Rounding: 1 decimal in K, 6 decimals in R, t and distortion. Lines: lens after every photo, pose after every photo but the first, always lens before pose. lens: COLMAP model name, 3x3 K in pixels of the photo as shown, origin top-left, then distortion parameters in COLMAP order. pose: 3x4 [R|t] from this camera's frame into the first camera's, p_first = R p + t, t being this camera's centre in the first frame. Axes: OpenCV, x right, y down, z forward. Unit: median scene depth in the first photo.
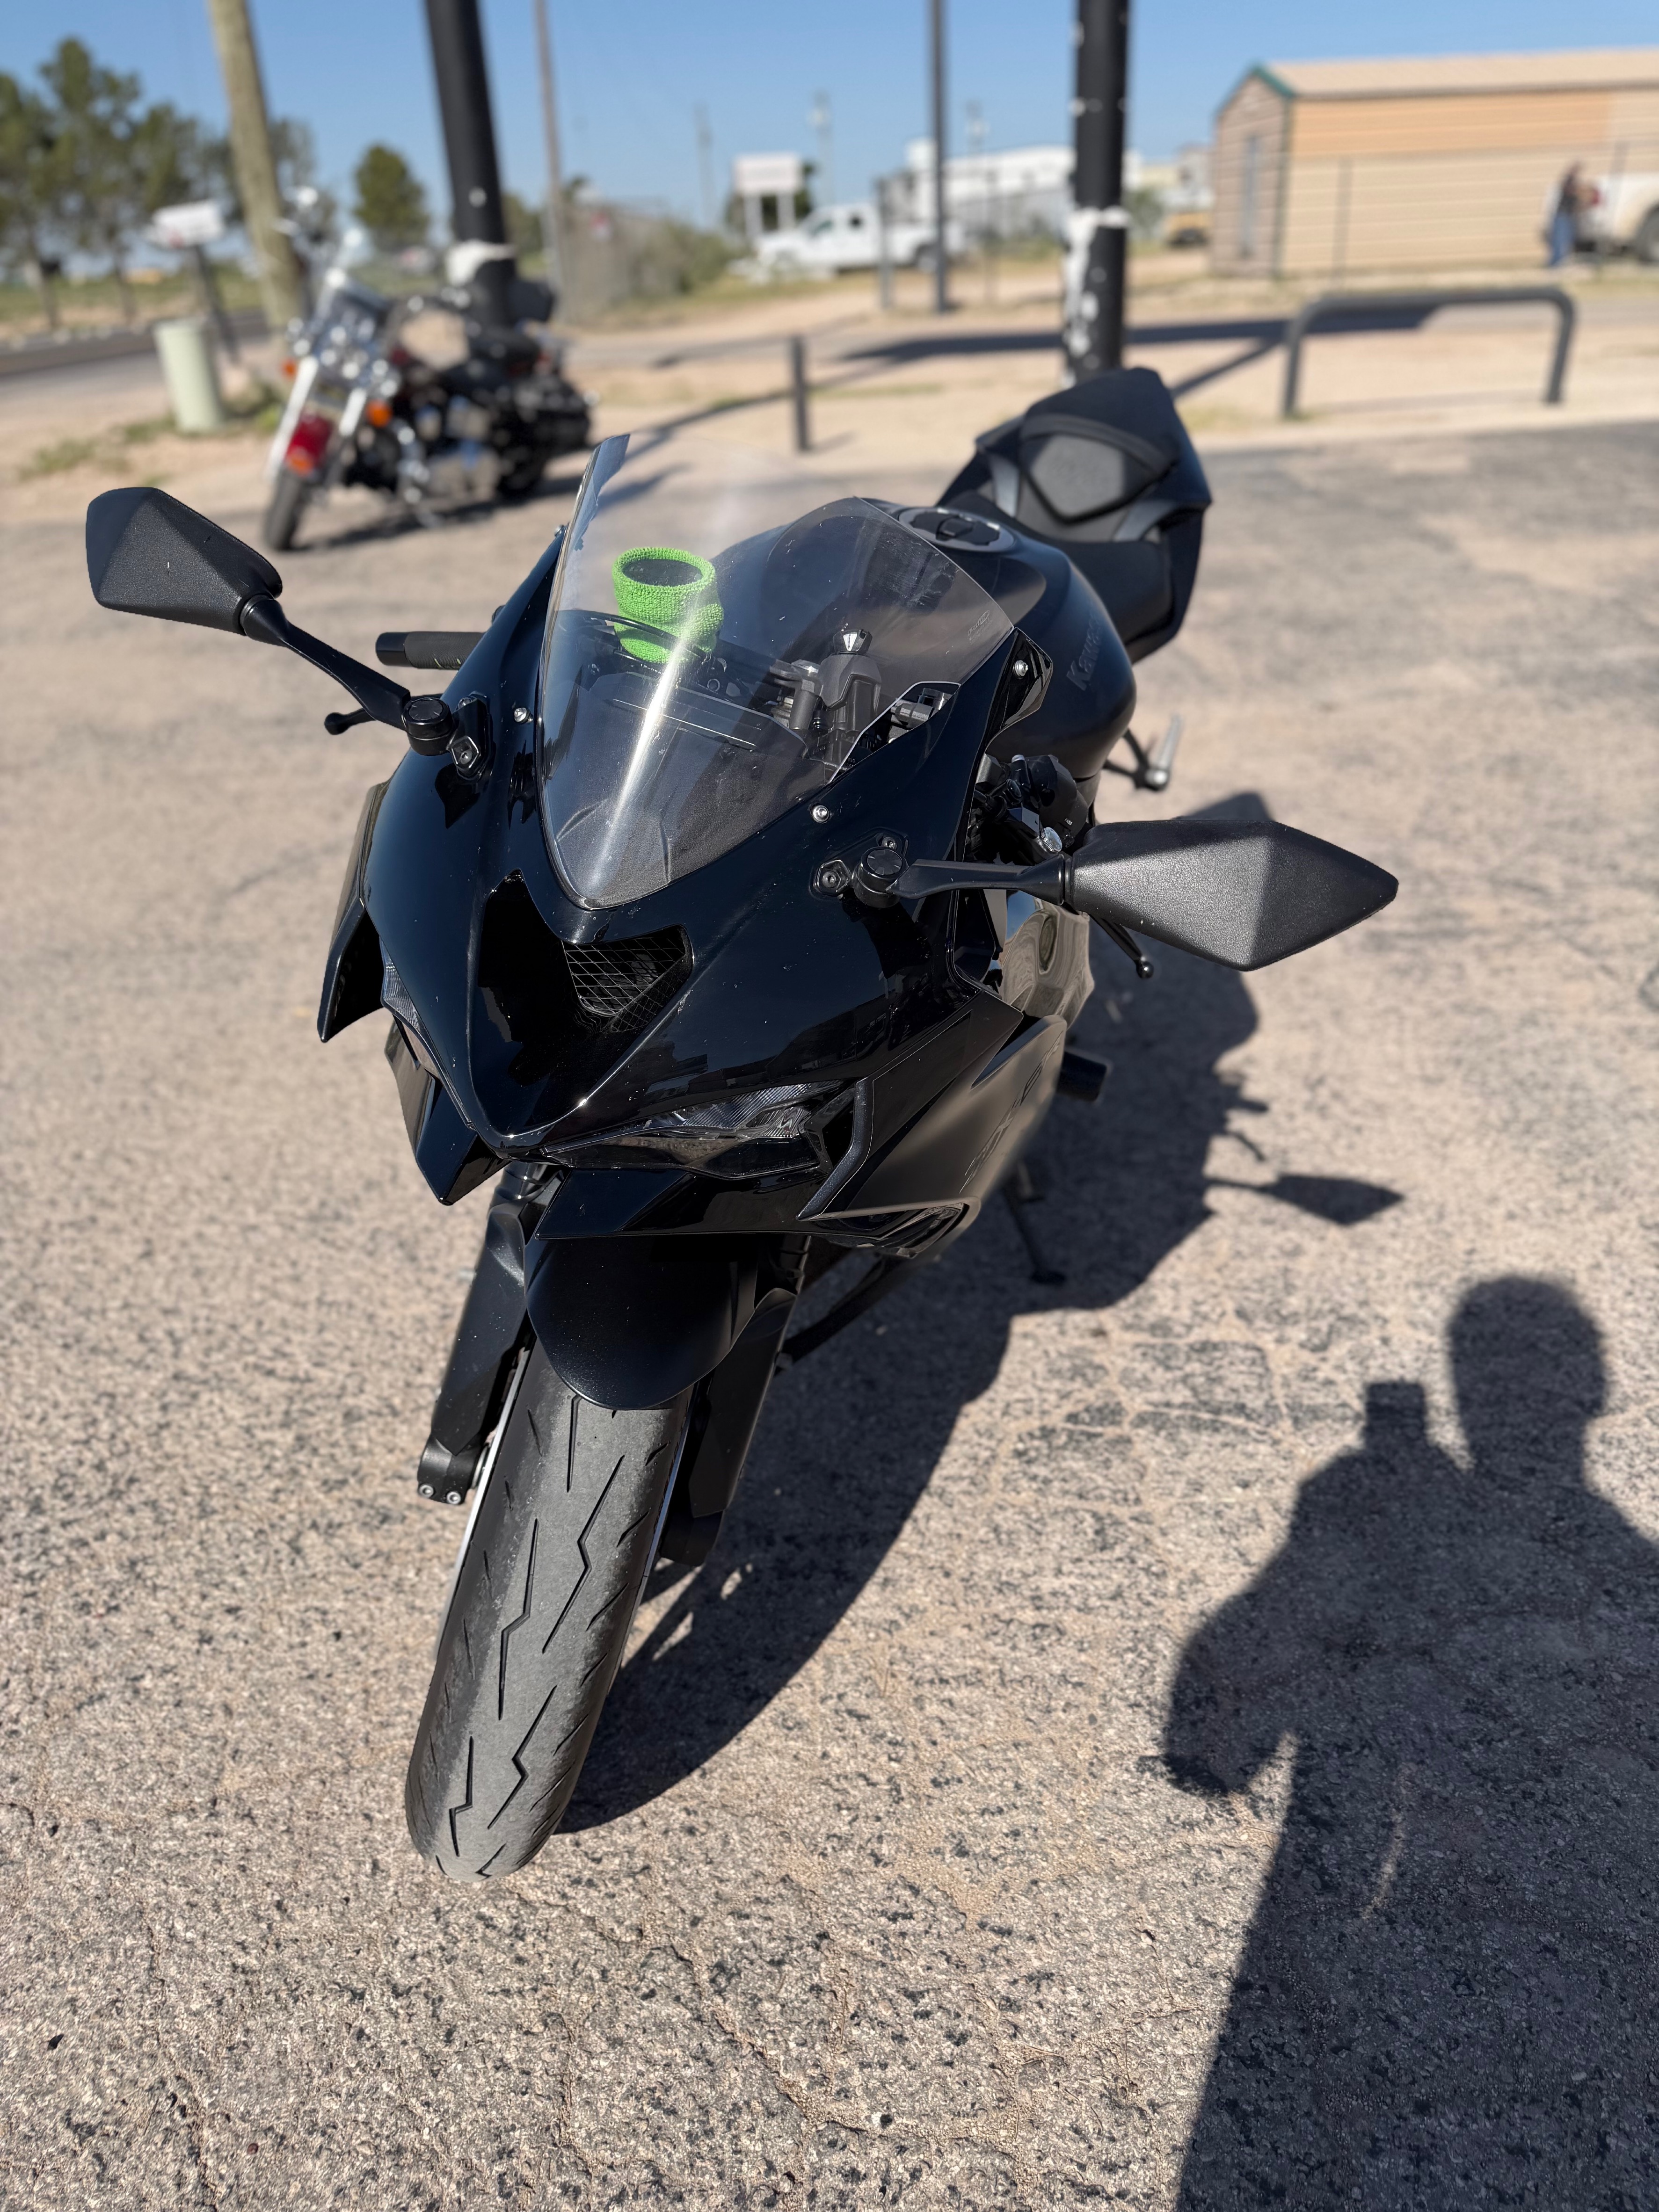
lens RADIAL K [[1571.1, 0, 812.9], [0, 1571.1, 1098.1], [0, 0, 1]] dist [0.011636, -0.023307]
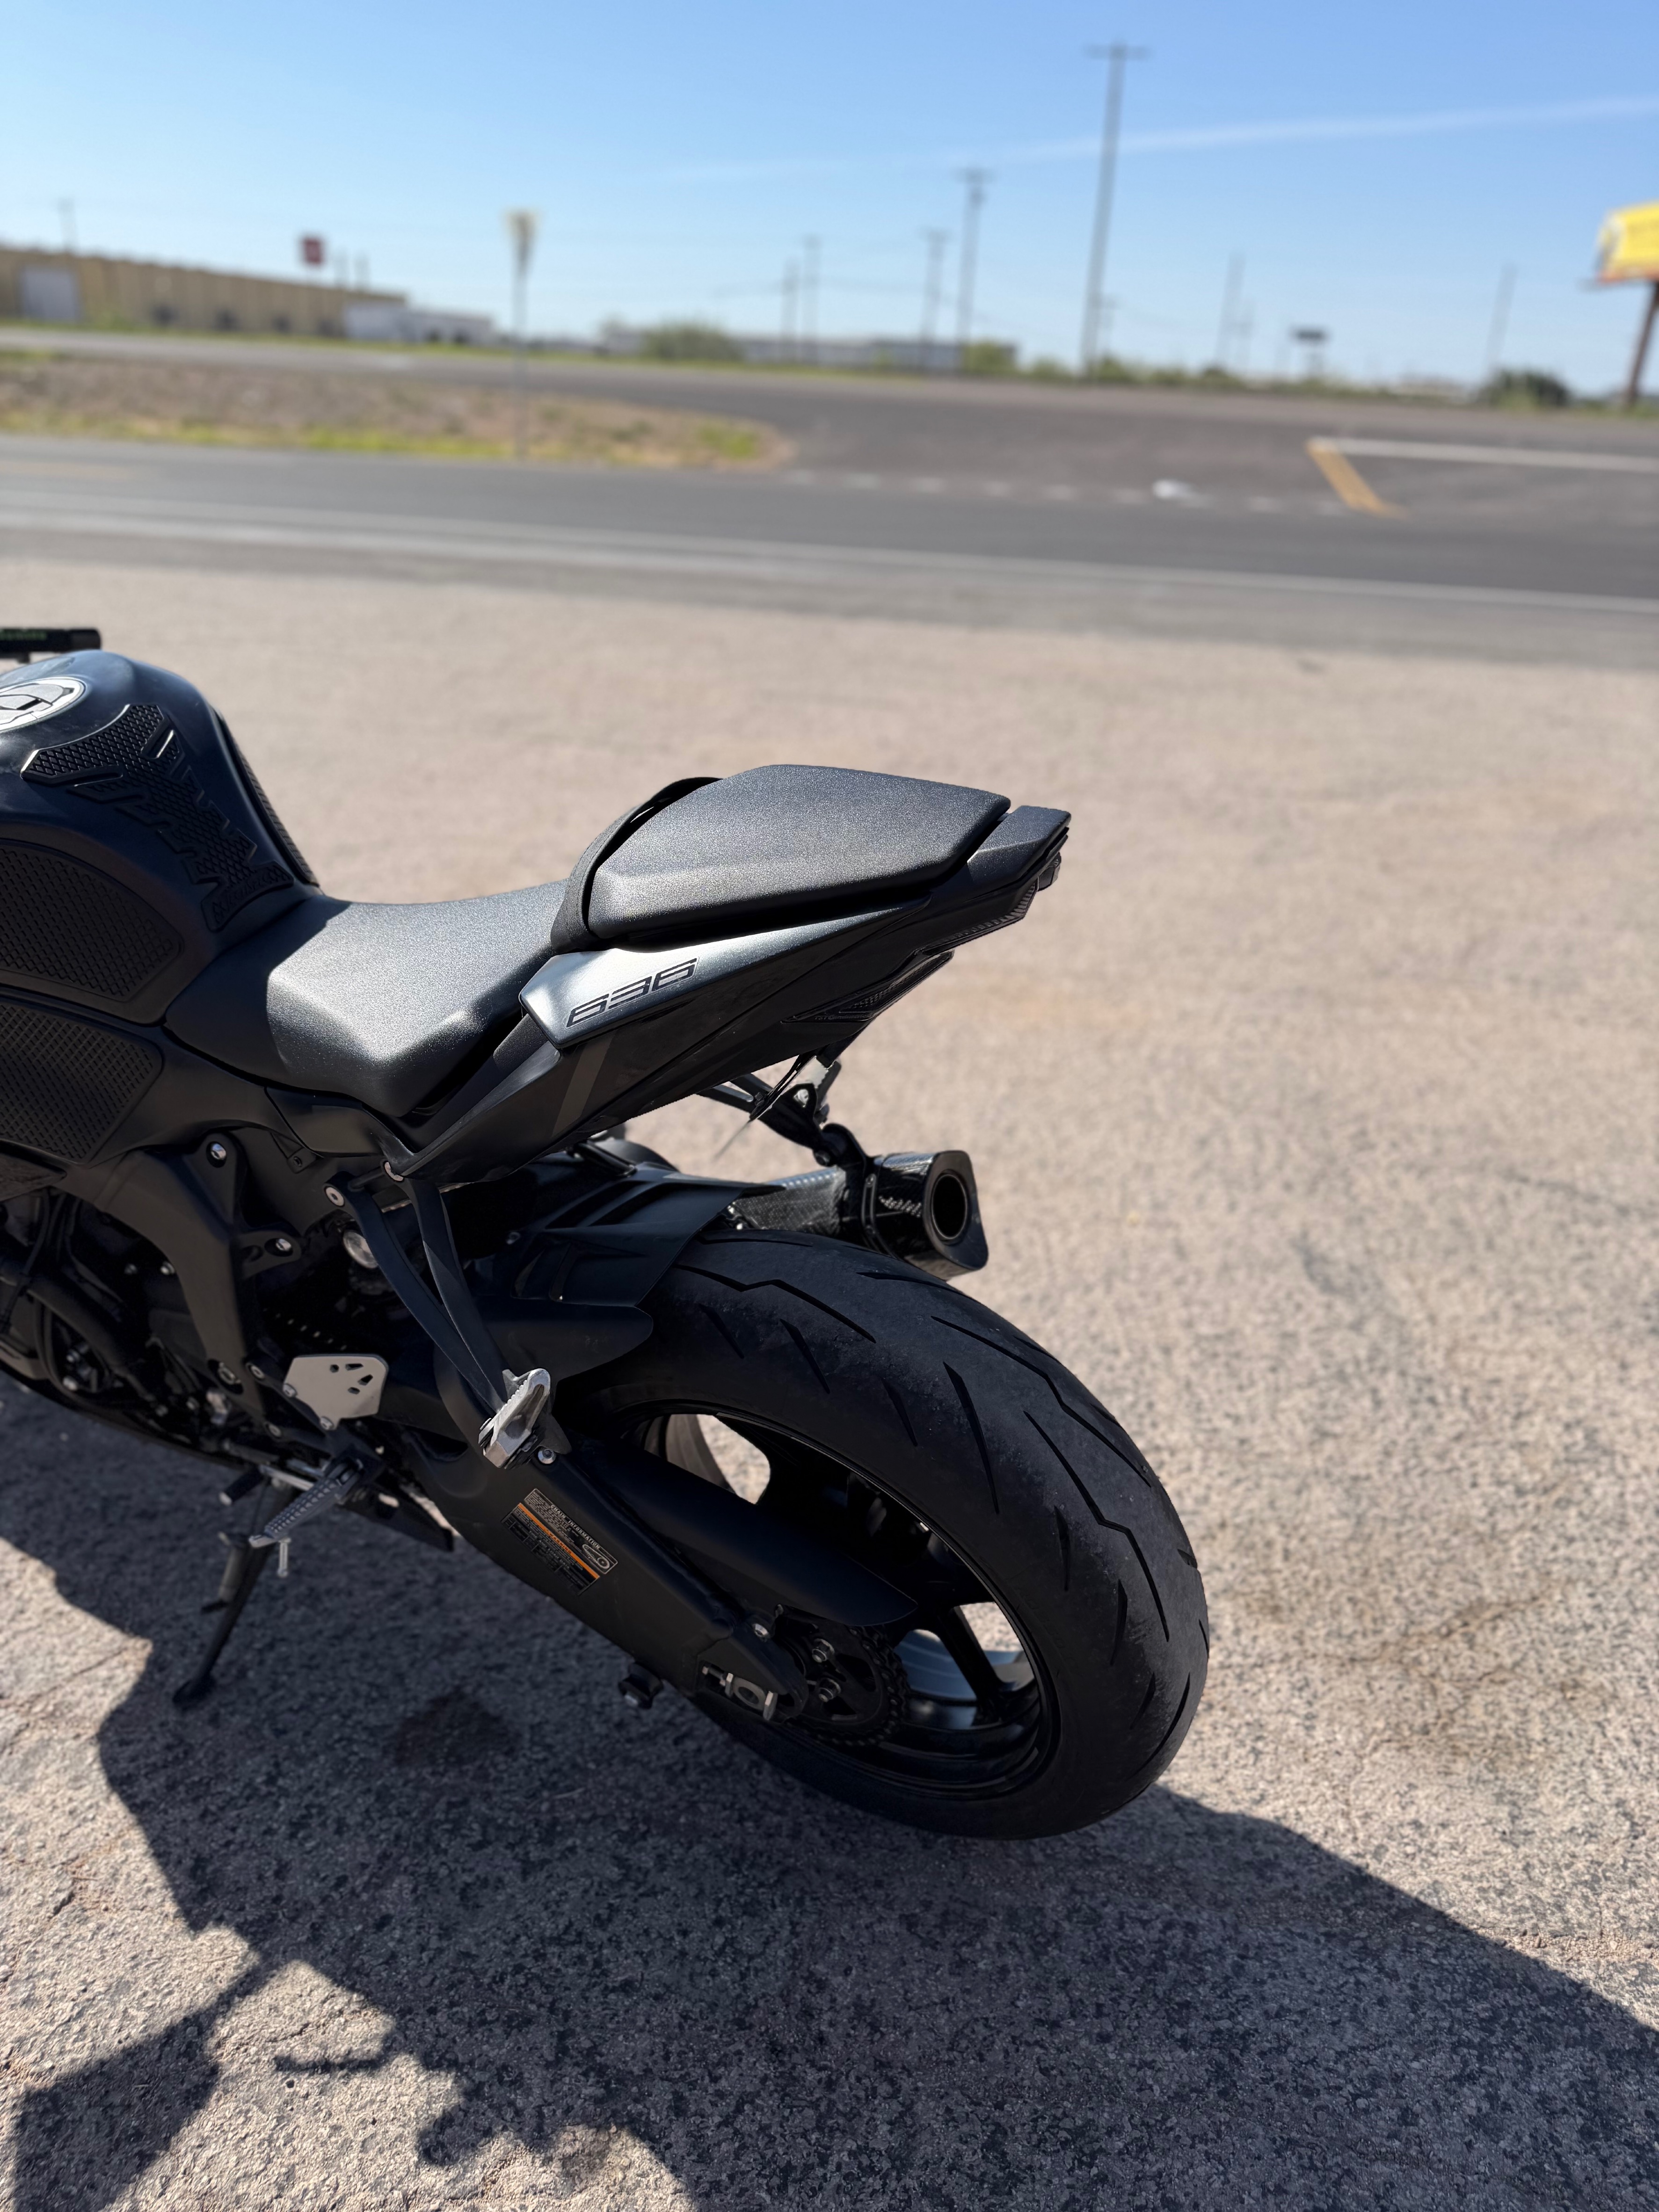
lens RADIAL K [[1571.1, 0, 799.2], [0, 1571.1, 1103.5], [0, 0, 1]] dist [0.011636, -0.023307]
pose [[-0.181044, 0.456269, -0.871230, 0.851641], [-0.497081, 0.721933, 0.481376, -0.819950], [0.848607, 0.520222, 0.096101, 1.371616]]
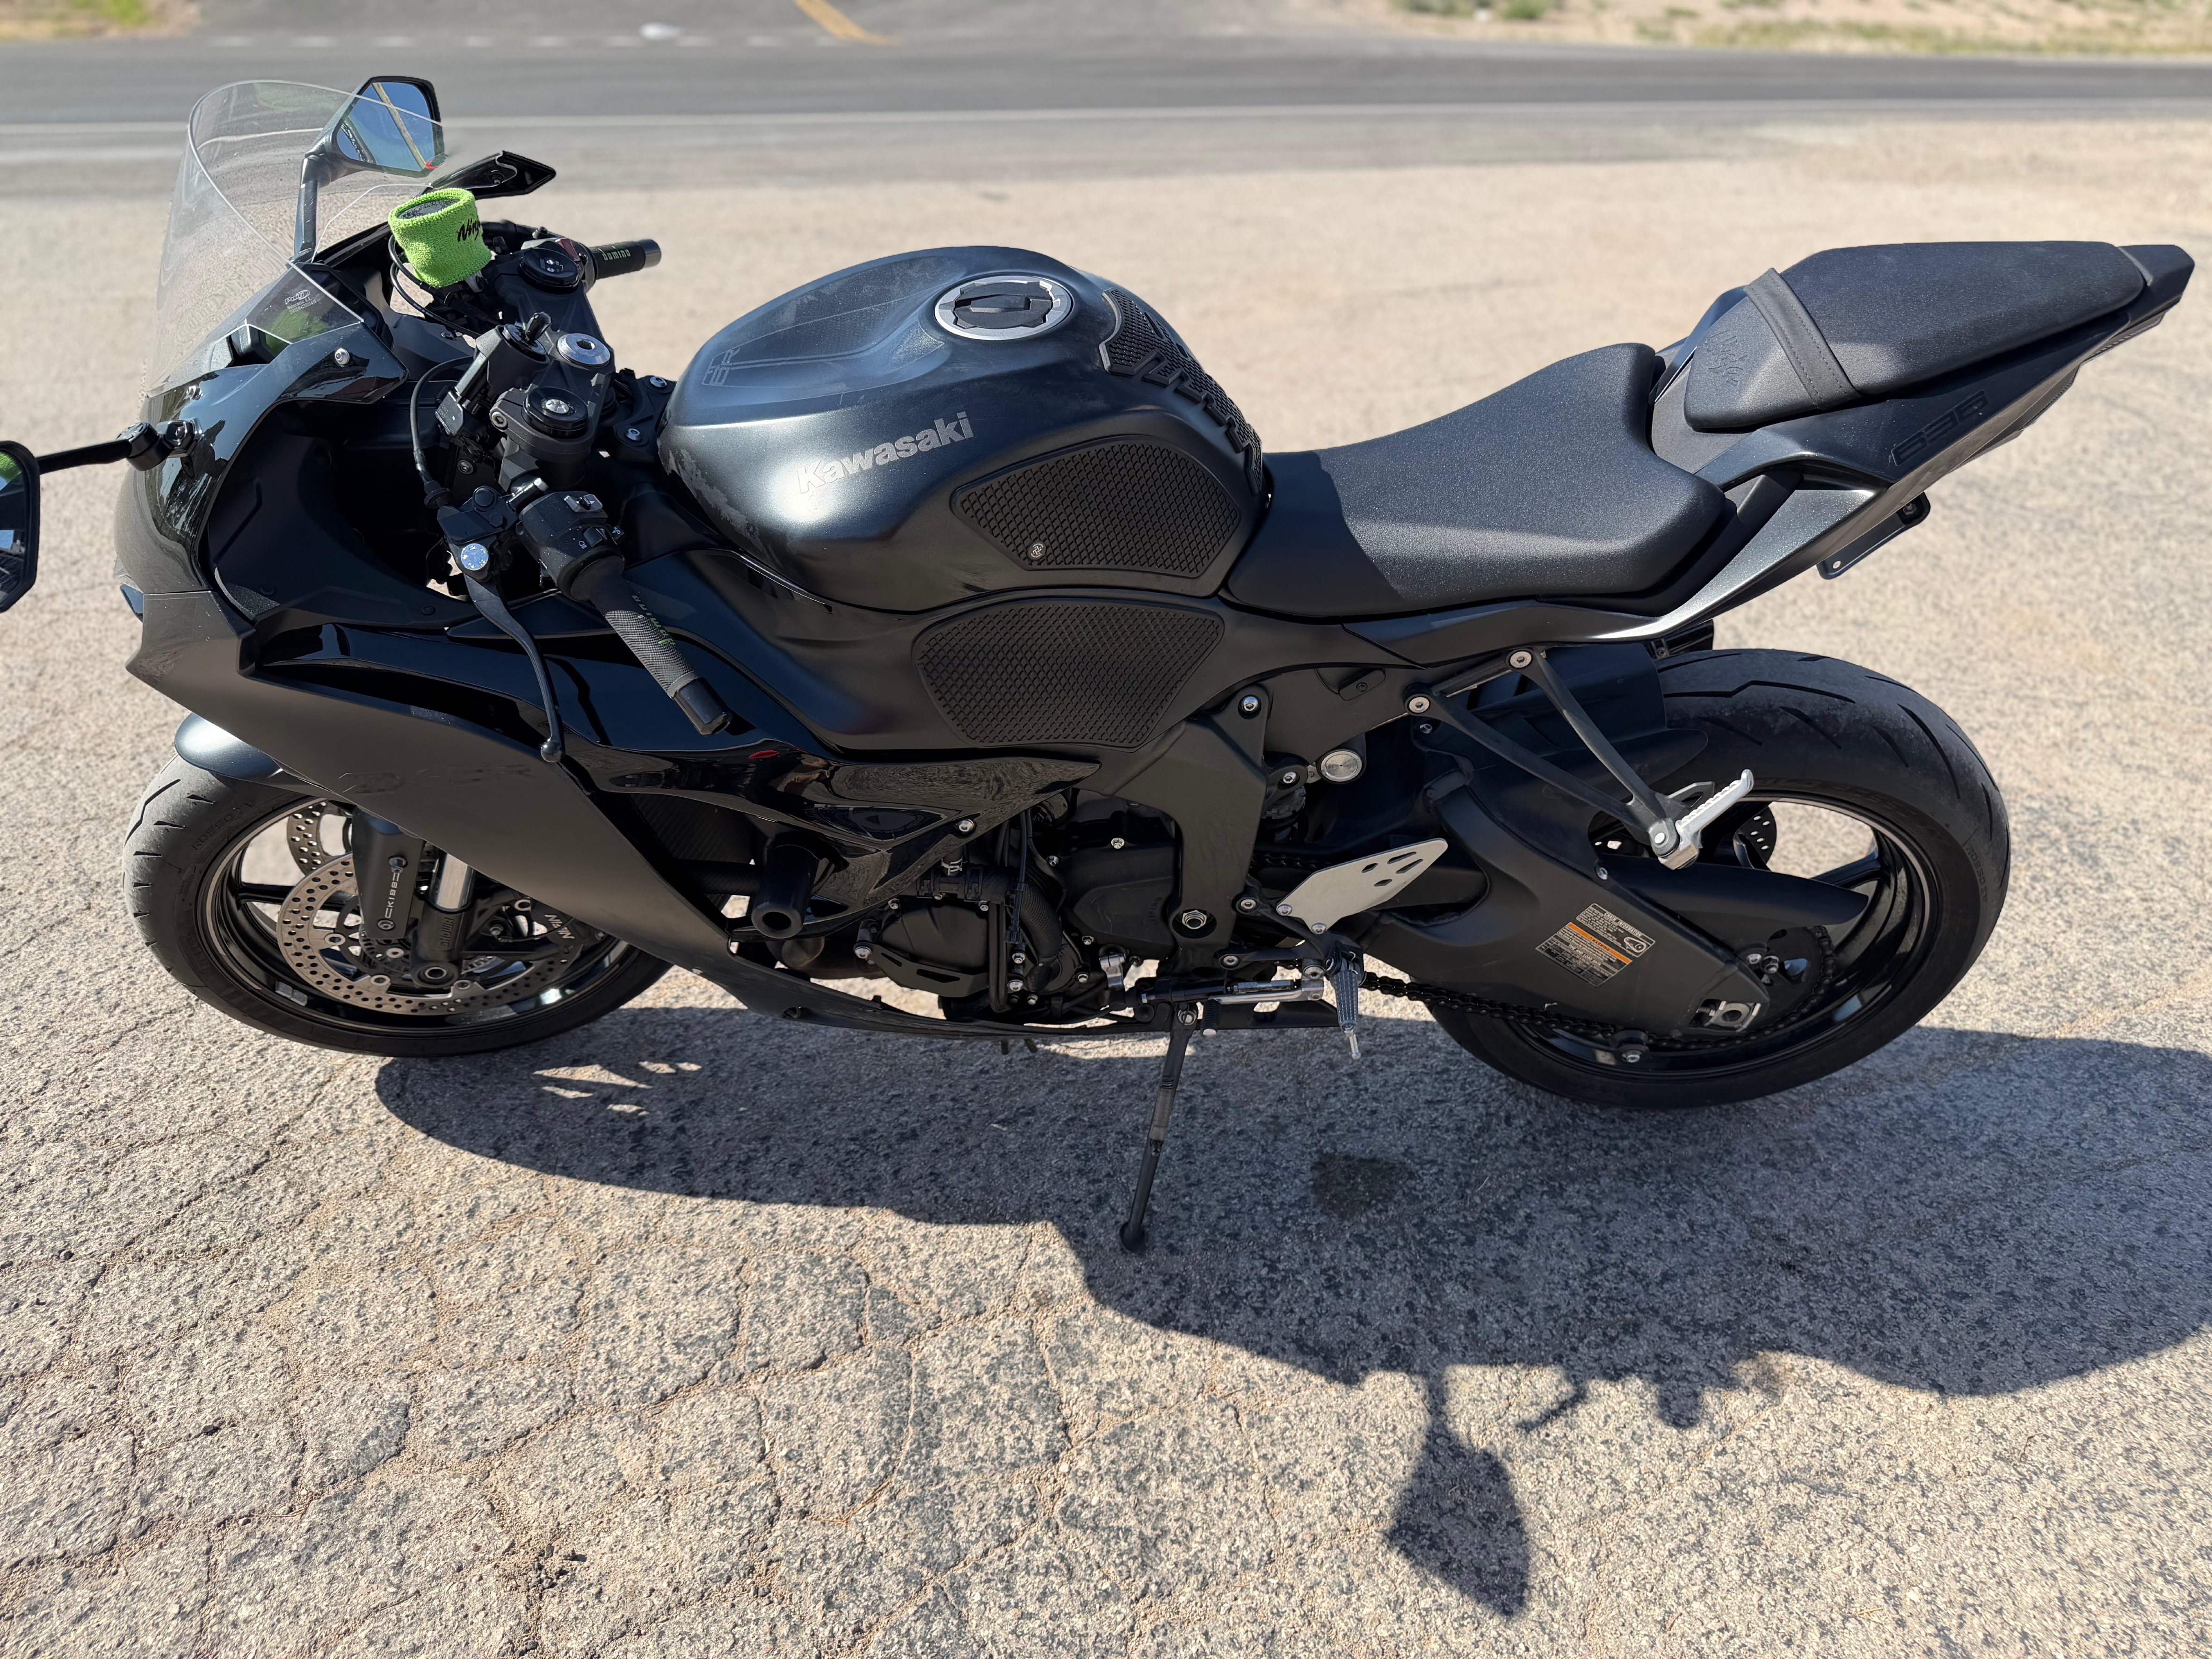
lens RADIAL K [[1571.1, 0, 1080.4], [0, 1571.1, 801.4], [0, 0, 1]] dist [0.011636, -0.023307]
pose [[0.316640, 0.509970, -0.799794, 0.909842], [-0.485060, 0.811648, 0.325491, -0.434247], [0.815141, 0.284885, 0.504366, 0.664263]]
